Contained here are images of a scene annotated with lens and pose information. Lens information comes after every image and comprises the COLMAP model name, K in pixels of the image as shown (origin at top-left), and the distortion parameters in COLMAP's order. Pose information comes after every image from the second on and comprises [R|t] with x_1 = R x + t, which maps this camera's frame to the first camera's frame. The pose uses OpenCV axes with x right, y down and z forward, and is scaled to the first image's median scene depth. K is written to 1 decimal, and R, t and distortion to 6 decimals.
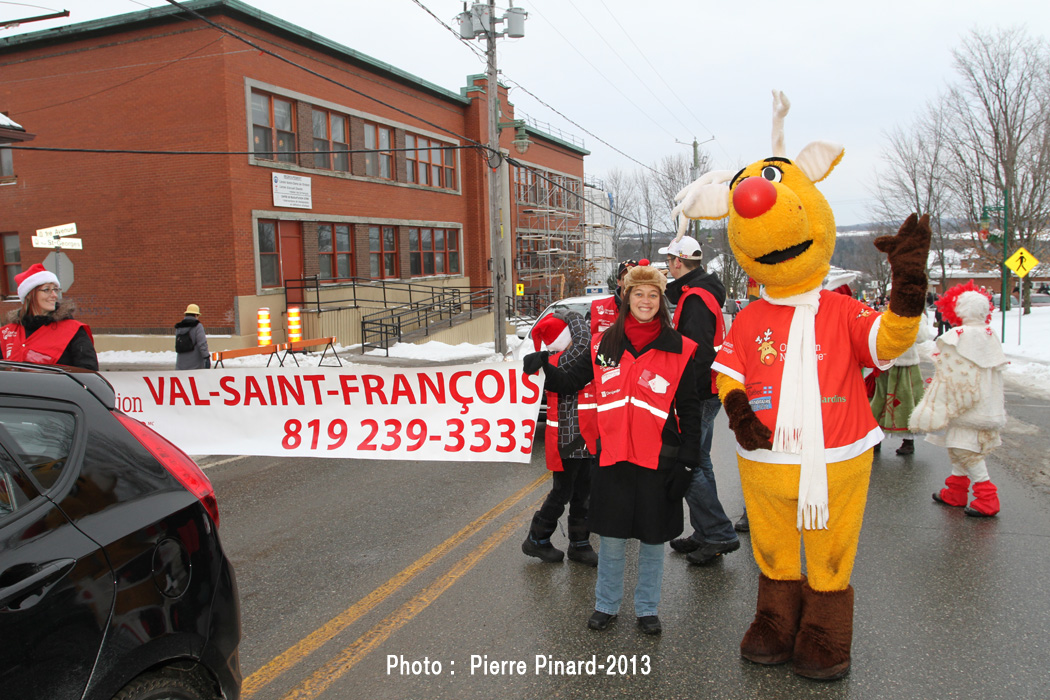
lens RADIAL K [[834.8, 0, 531.3], [0, 834.8, 350.1], [0, 0, 1]] dist [-0.105771, 0.062903]
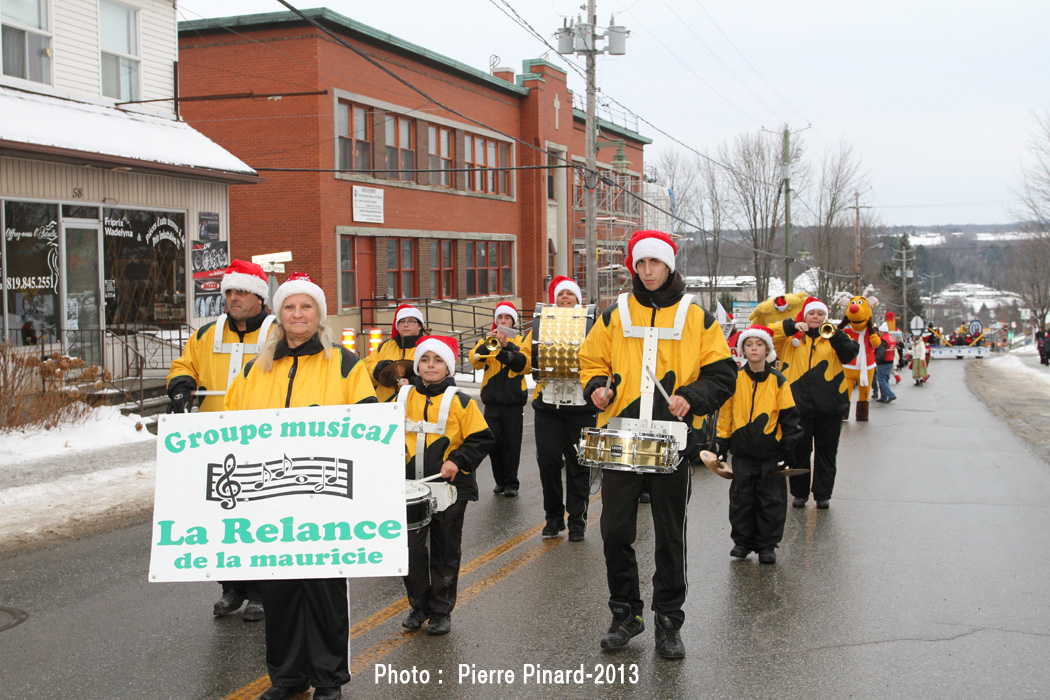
lens RADIAL K [[1276.0, 0, 521.3], [0, 1276.0, 347.6], [0, 0, 1]] dist [-0.065248, 0.000000]
pose [[0.999832, 0.018281, 0.001333, -0.103317], [-0.018201, 0.998802, -0.045419, 0.028587], [-0.002162, 0.045387, 0.998967, -0.393310]]
